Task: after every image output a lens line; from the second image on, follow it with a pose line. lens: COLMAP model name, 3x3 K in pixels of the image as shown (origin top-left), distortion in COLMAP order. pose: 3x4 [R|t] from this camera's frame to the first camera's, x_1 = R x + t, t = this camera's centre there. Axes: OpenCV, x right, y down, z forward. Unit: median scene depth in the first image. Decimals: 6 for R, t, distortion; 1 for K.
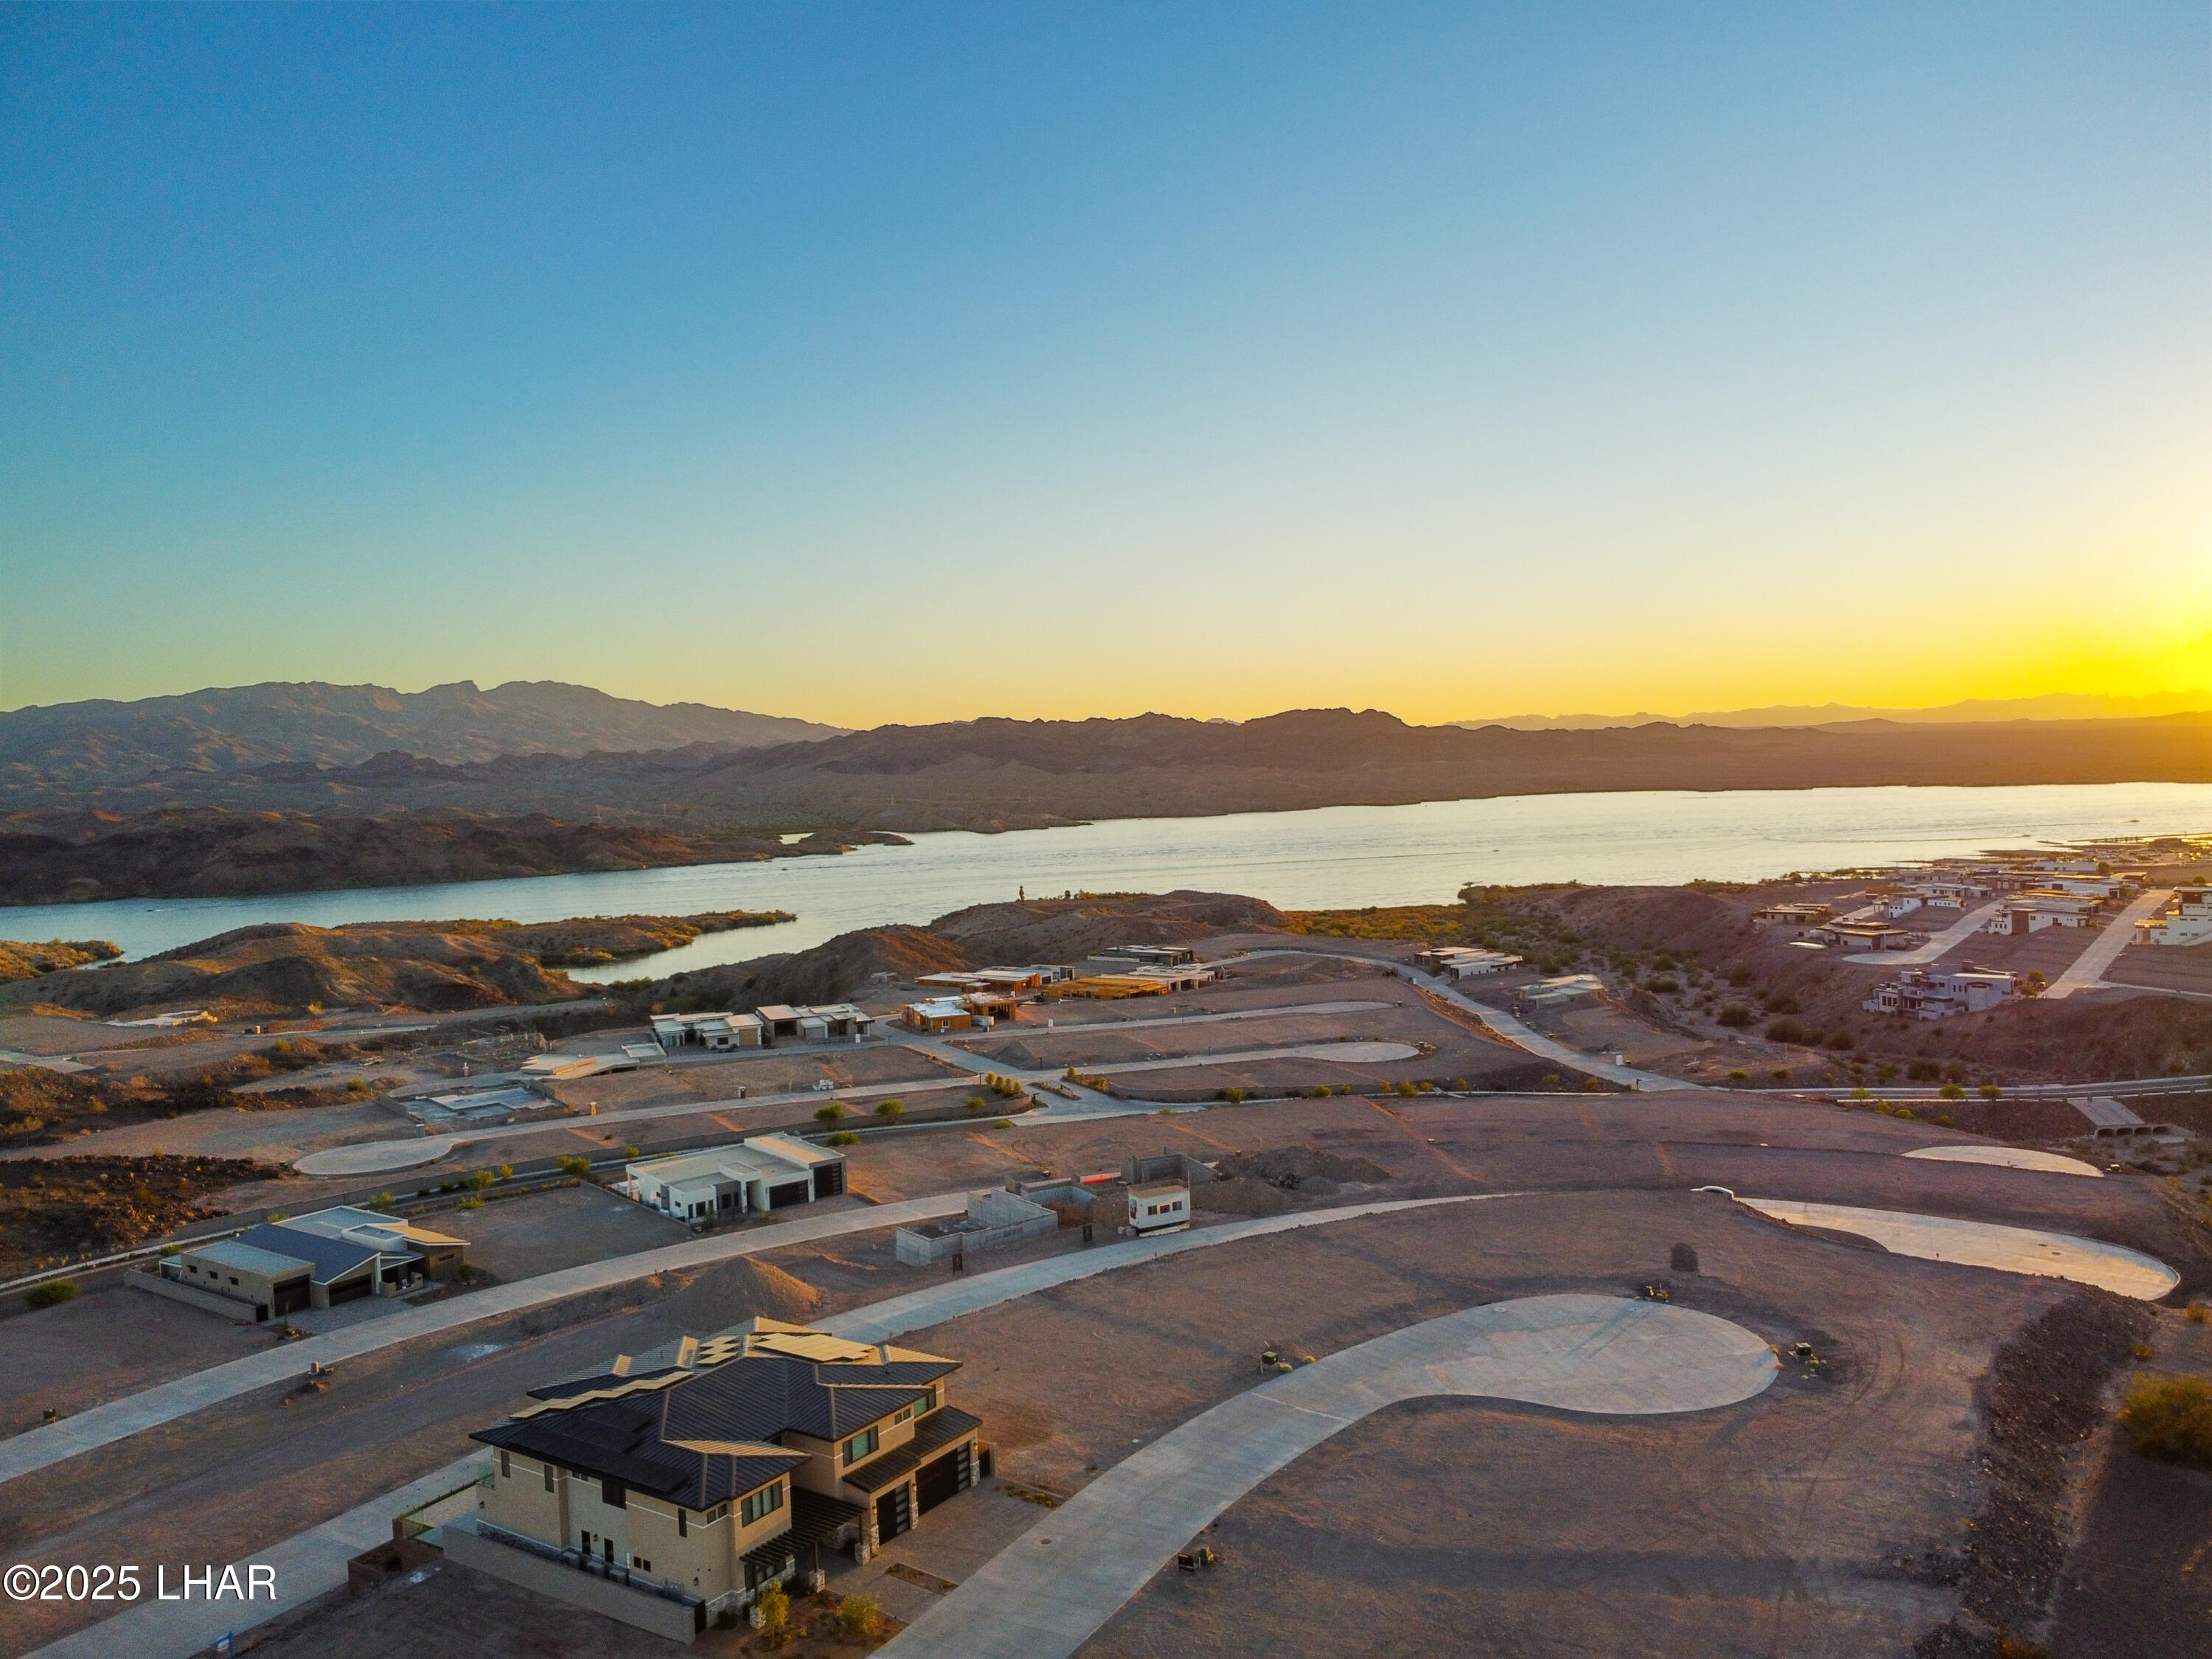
lens RADIAL K [[1666.0, 0, 1107.1], [0, 1666.0, 820.2], [0, 0, 1]] dist [0.006531, -0.005786]
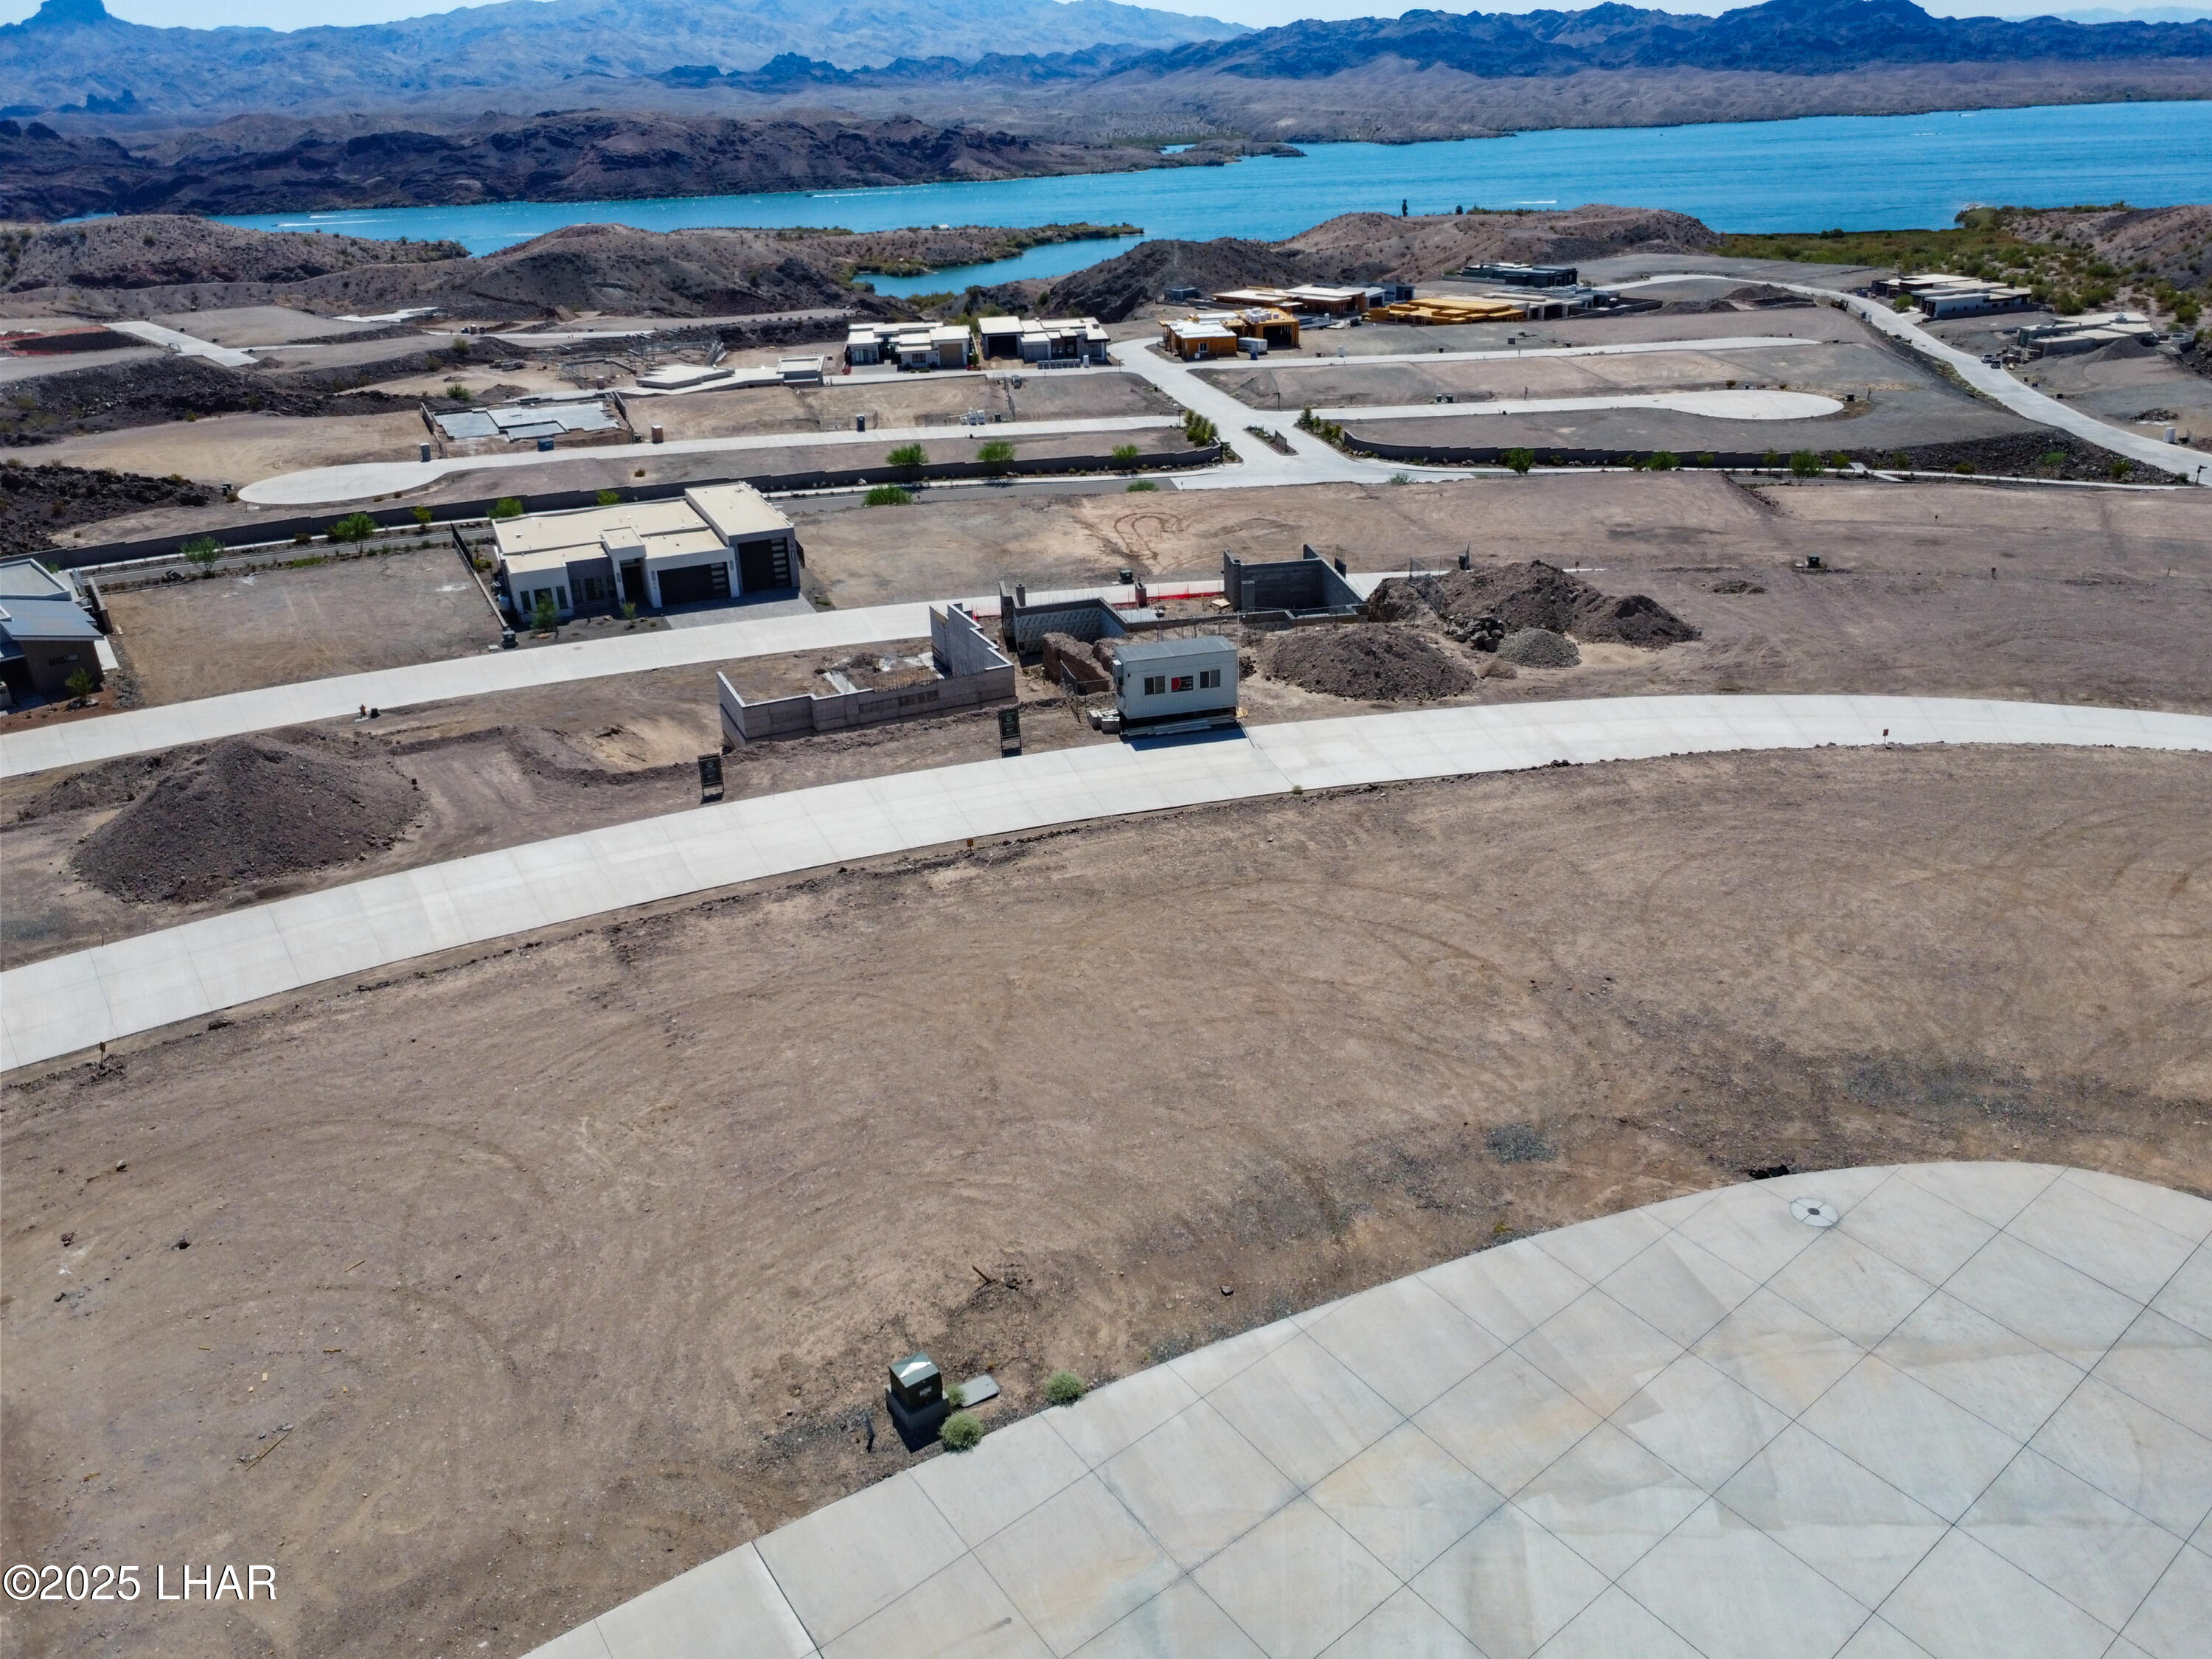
lens RADIAL K [[1666.9, 0, 1107.7], [0, 1666.9, 819.1], [0, 0, 1]] dist [0.008848, -0.010806]
pose [[0.971035, 0.097763, -0.218022, 0.049064], [-0.008453, 0.925949, 0.377553, 0.032479], [0.238788, -0.364774, 0.899955, 0.208259]]
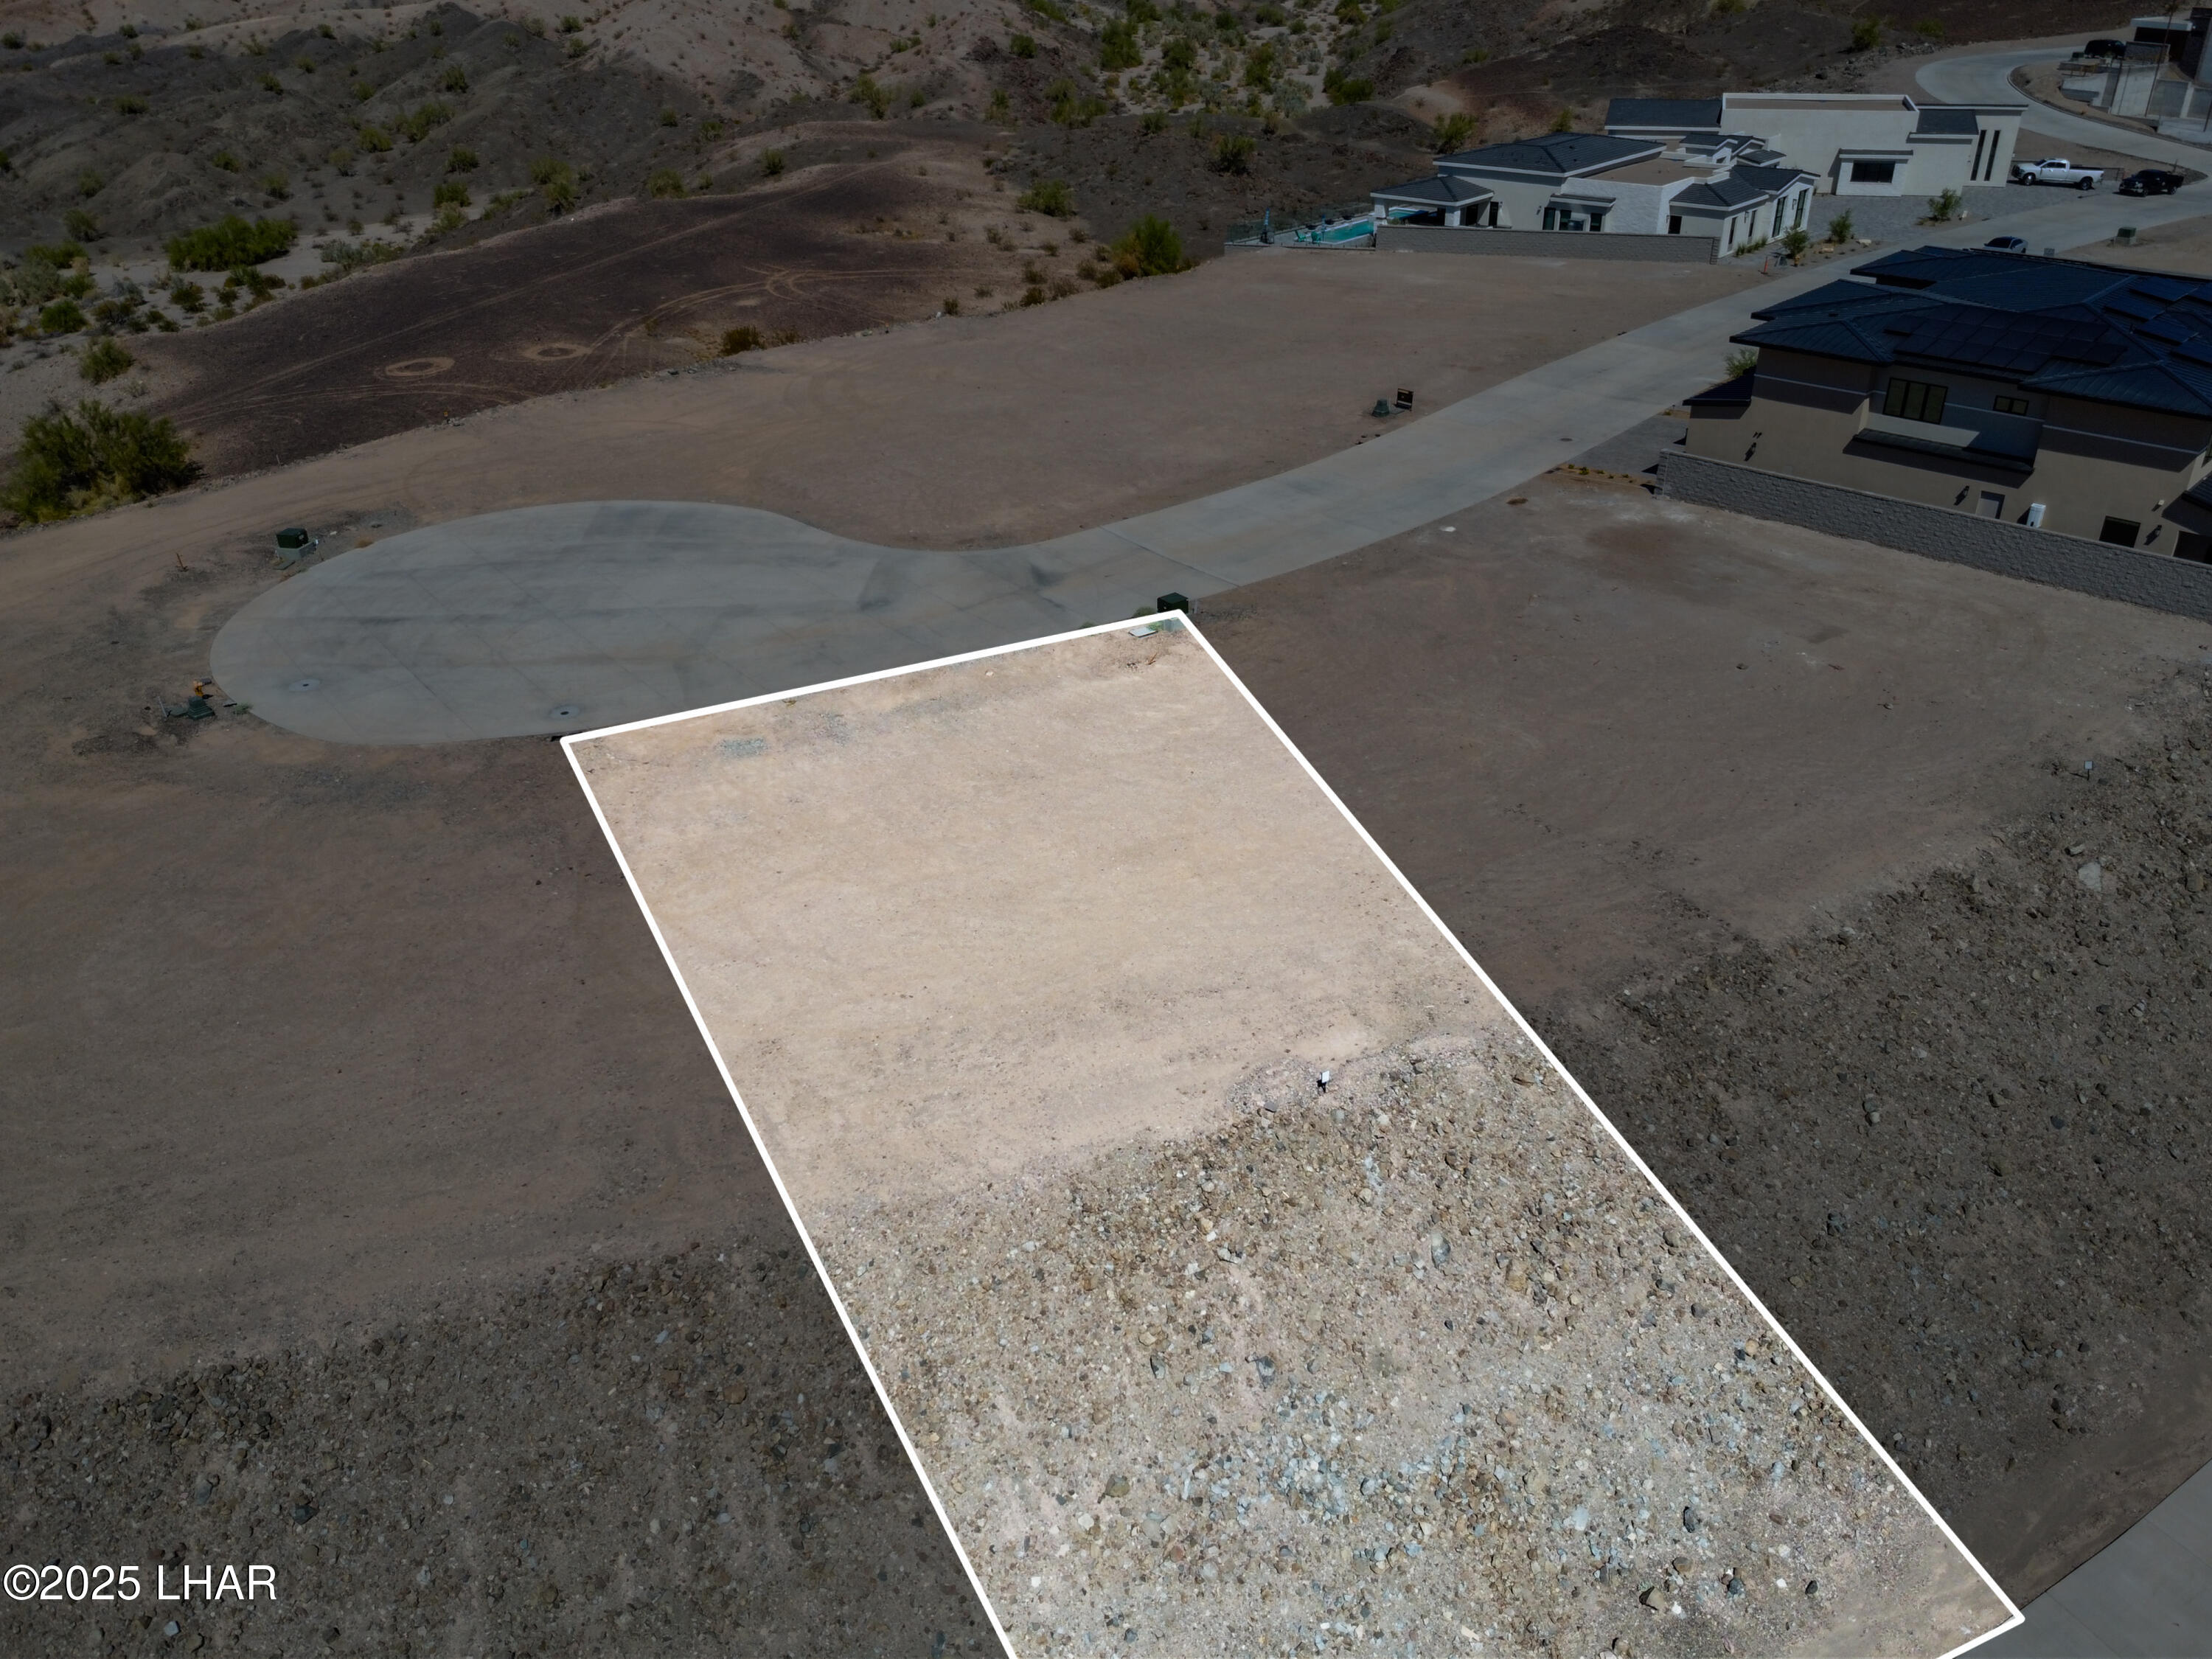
lens RADIAL K [[1666.0, 0, 1107.1], [0, 1666.0, 820.2], [0, 0, 1]] dist [0.006531, -0.005786]
pose [[-0.980976, -0.037050, 0.190559, 0.004789], [0.068992, 0.850997, 0.520619, 0.030093], [-0.181455, 0.523862, -0.832252, 0.389307]]
